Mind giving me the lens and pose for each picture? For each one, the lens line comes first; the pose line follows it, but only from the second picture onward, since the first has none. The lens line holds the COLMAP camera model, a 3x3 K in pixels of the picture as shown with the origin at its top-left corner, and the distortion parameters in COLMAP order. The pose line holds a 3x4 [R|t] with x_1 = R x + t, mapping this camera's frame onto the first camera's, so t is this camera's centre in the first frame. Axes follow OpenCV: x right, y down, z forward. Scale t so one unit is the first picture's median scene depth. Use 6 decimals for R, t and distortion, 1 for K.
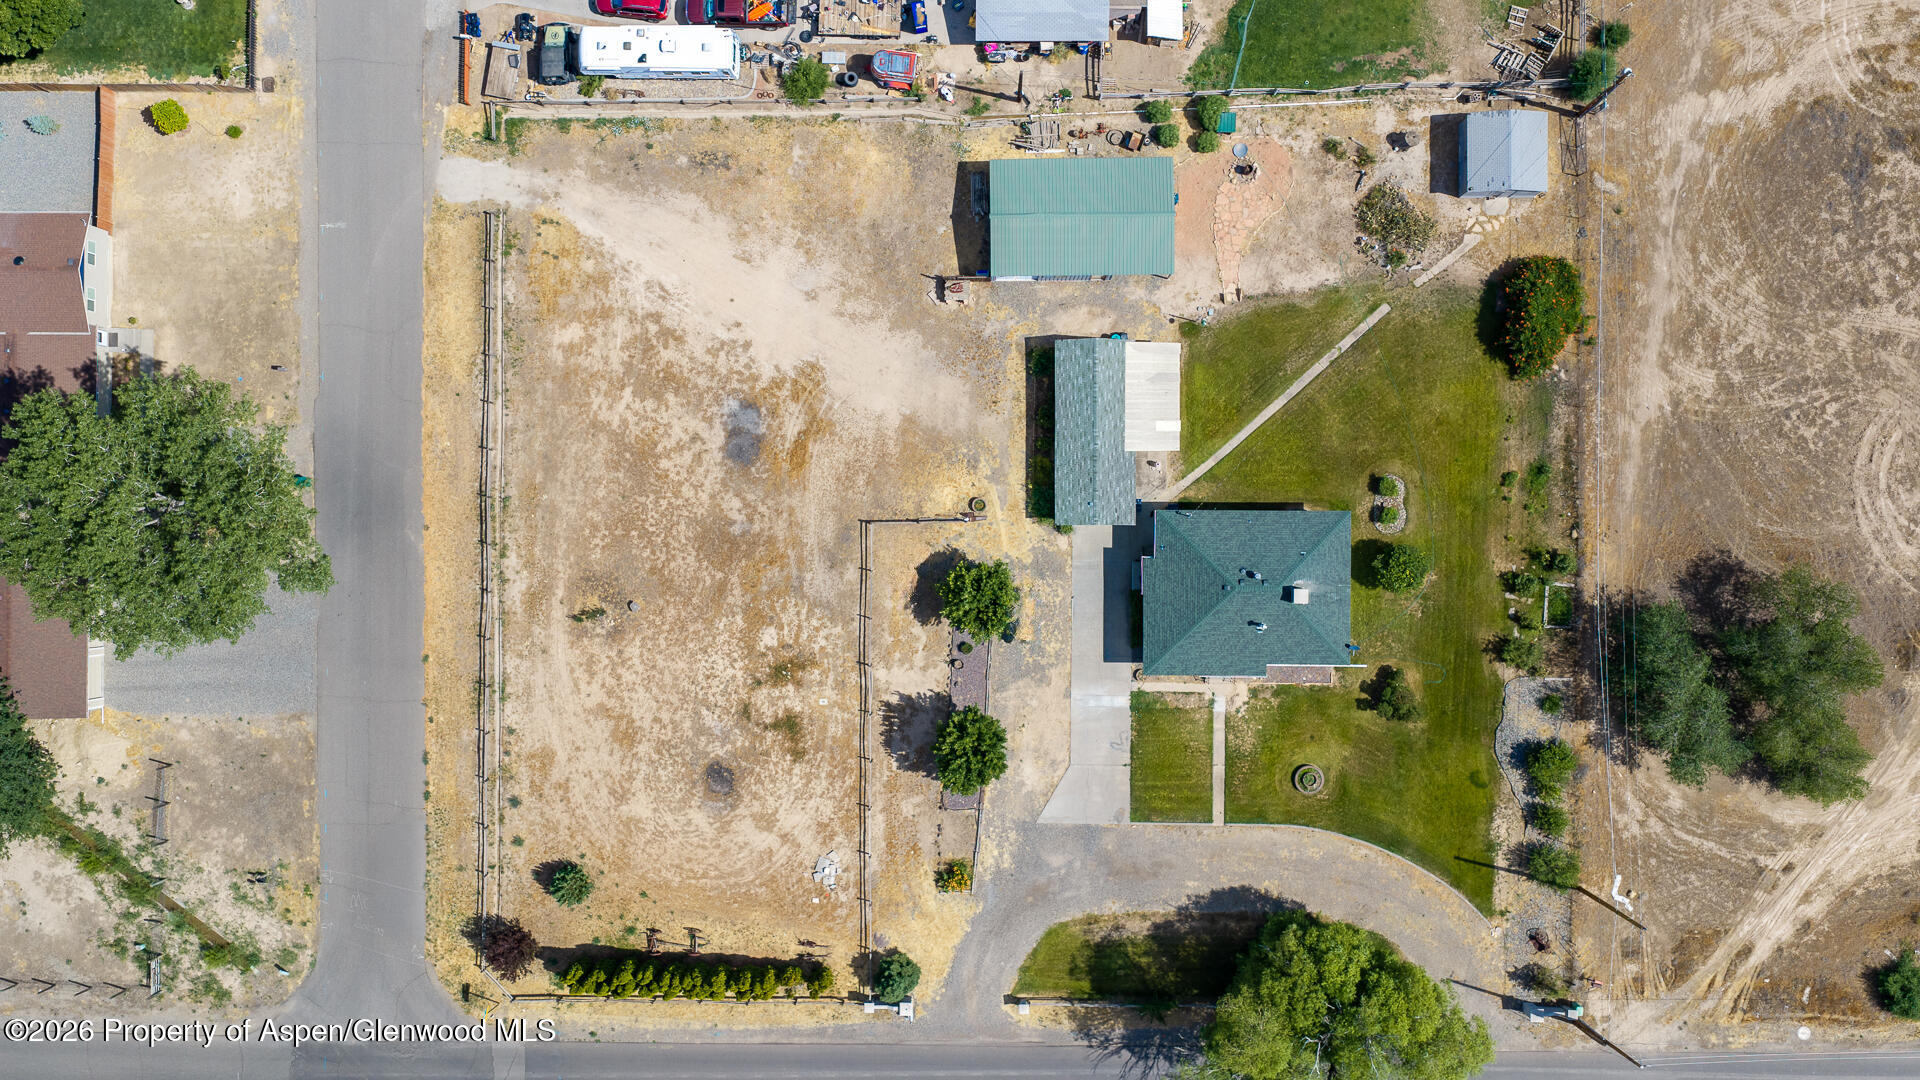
lens RADIAL K [[1589.1, 0, 965.9], [0, 1589.1, 538.6], [0, 0, 1]] dist [0.035576, -0.075552]
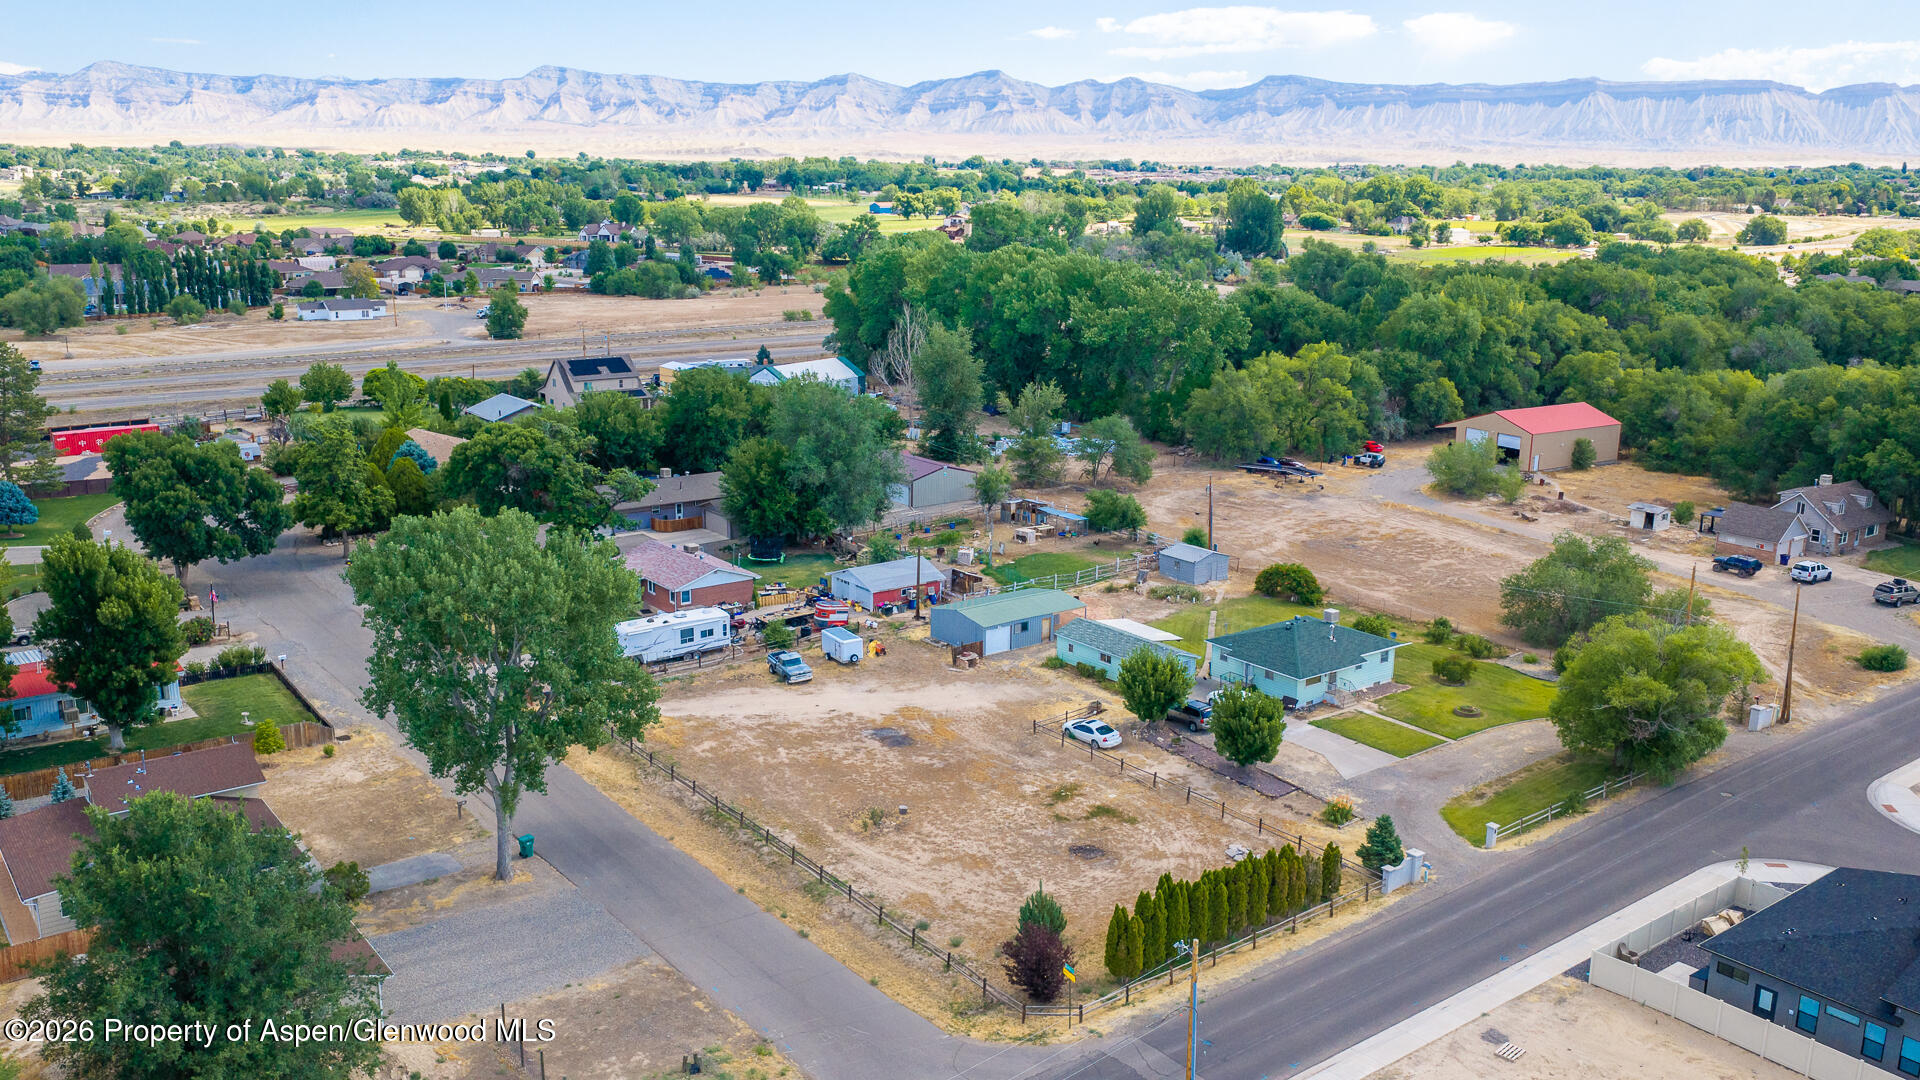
lens RADIAL K [[1589.1, 0, 965.9], [0, 1589.1, 538.6], [0, 0, 1]] dist [0.035576, -0.075552]
pose [[0.789185, -0.117529, 0.602804, -0.751617], [0.613554, 0.194273, -0.765382, 0.785949], [-0.027154, 0.973881, 0.225428, 0.622906]]
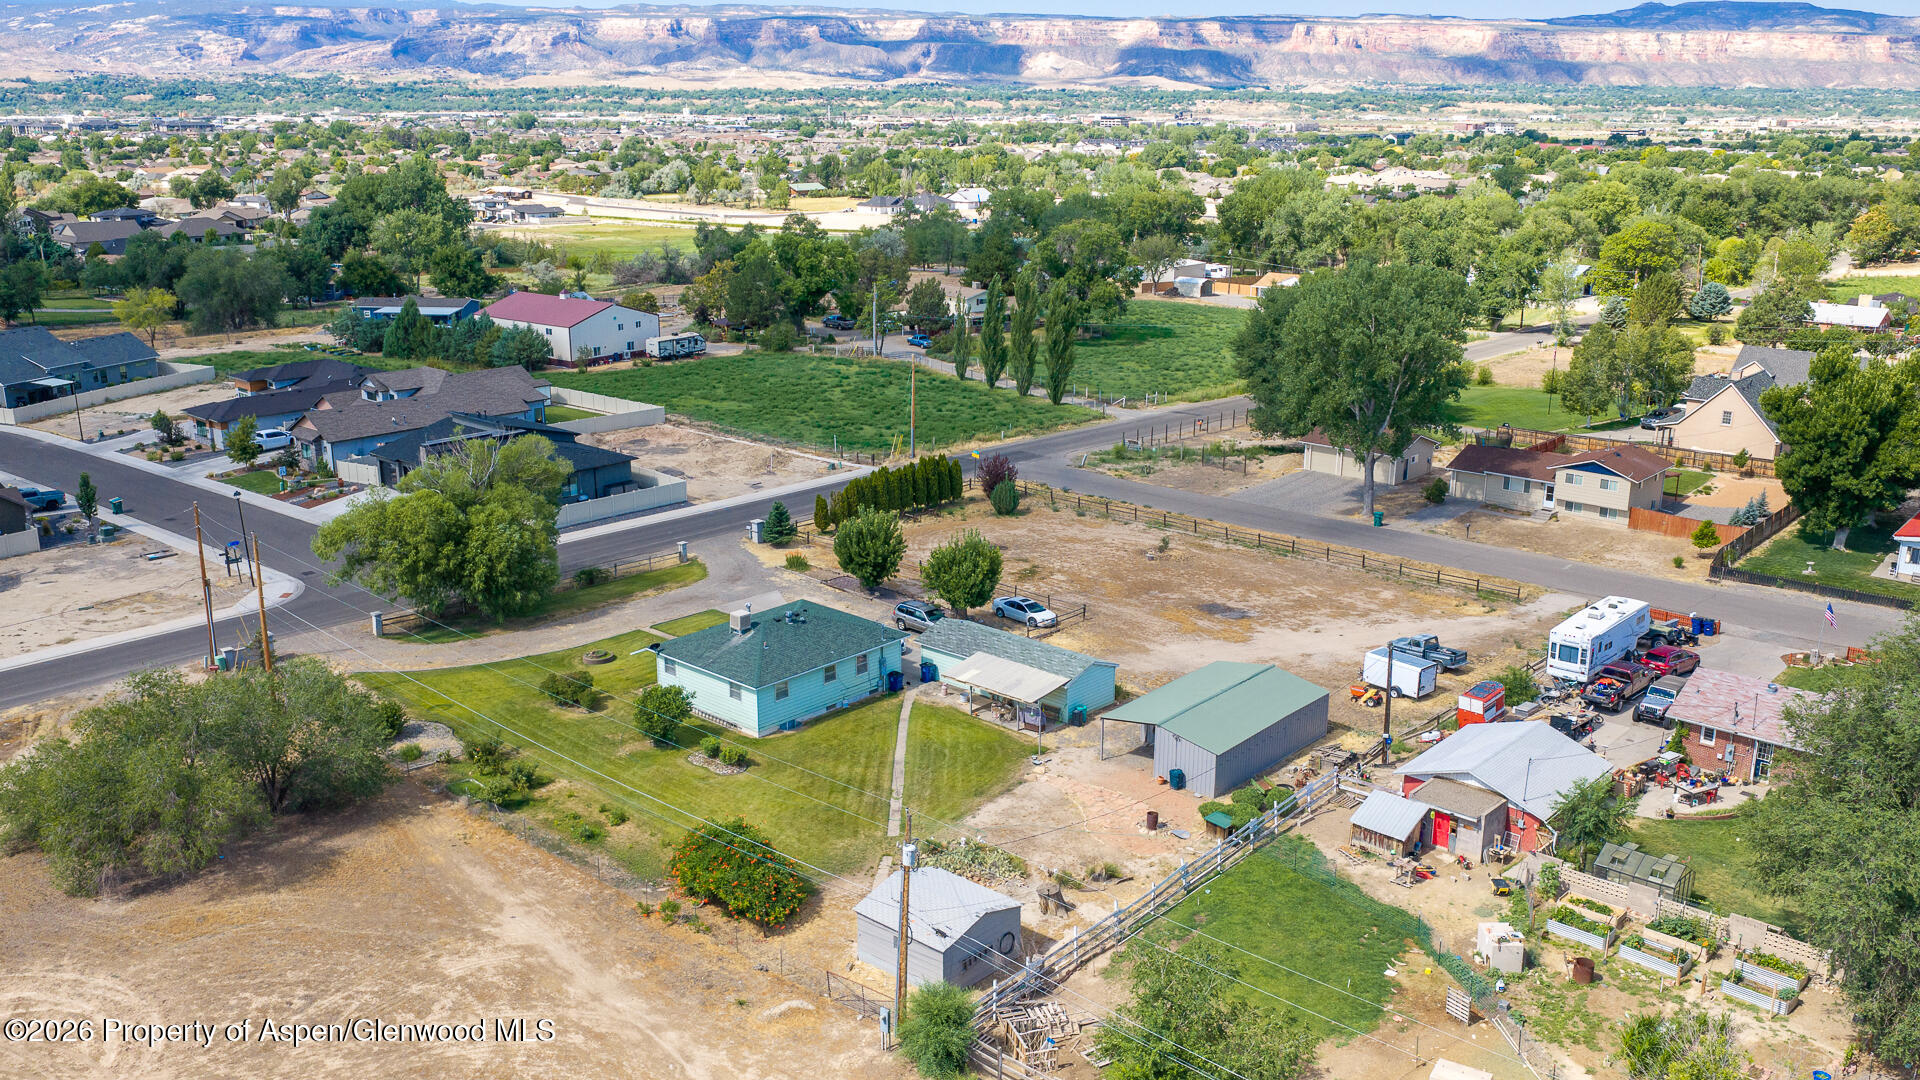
lens RADIAL K [[1589.1, 0, 965.9], [0, 1589.1, 538.6], [0, 0, 1]] dist [0.035576, -0.075552]
pose [[-0.663032, 0.212725, -0.717730, 0.742378], [-0.748571, -0.181354, 0.637771, -0.616902], [0.005506, 0.960135, 0.279483, 0.657672]]
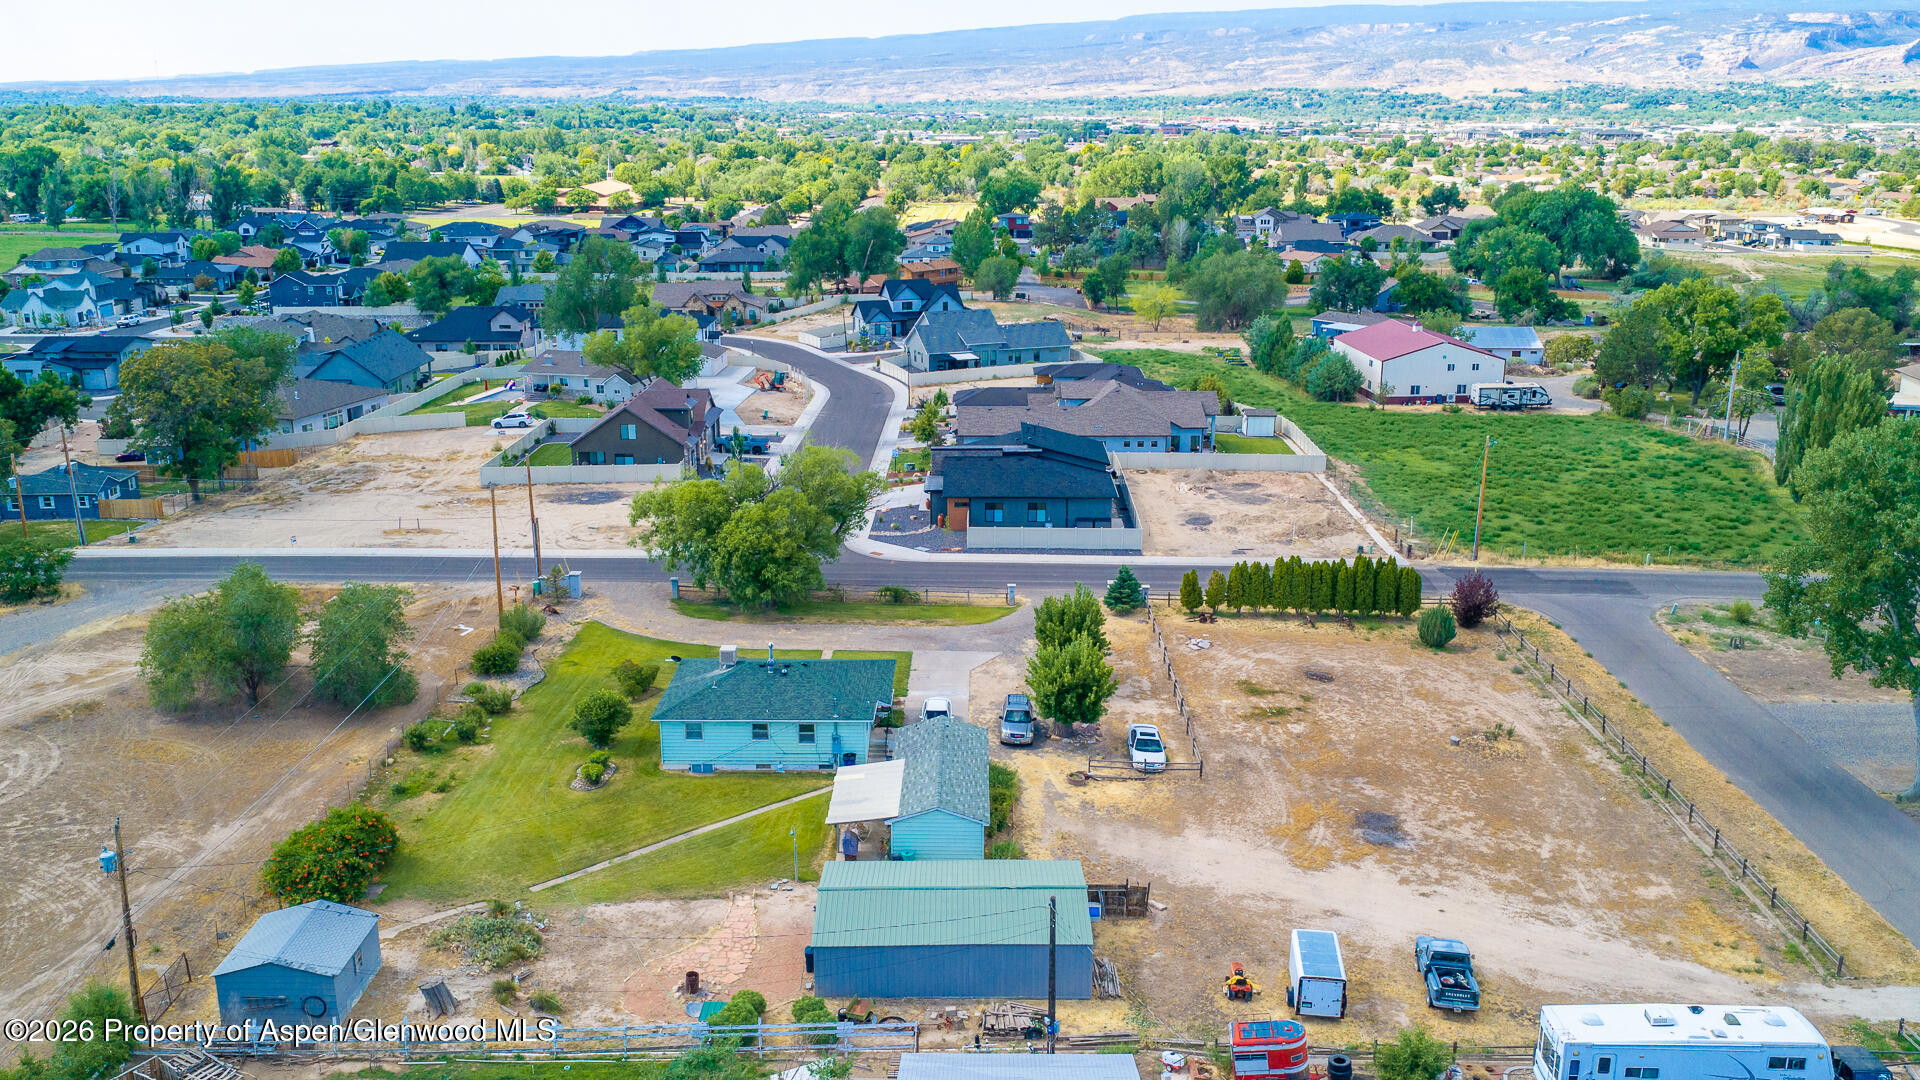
lens RADIAL K [[1589.1, 0, 965.9], [0, 1589.1, 538.6], [0, 0, 1]] dist [0.035576, -0.075552]
pose [[-0.999870, 0.012169, 0.010570, 0.056517], [0.006953, -0.265981, 0.963953, -0.800798], [0.014542, 0.963901, 0.265862, 0.652605]]
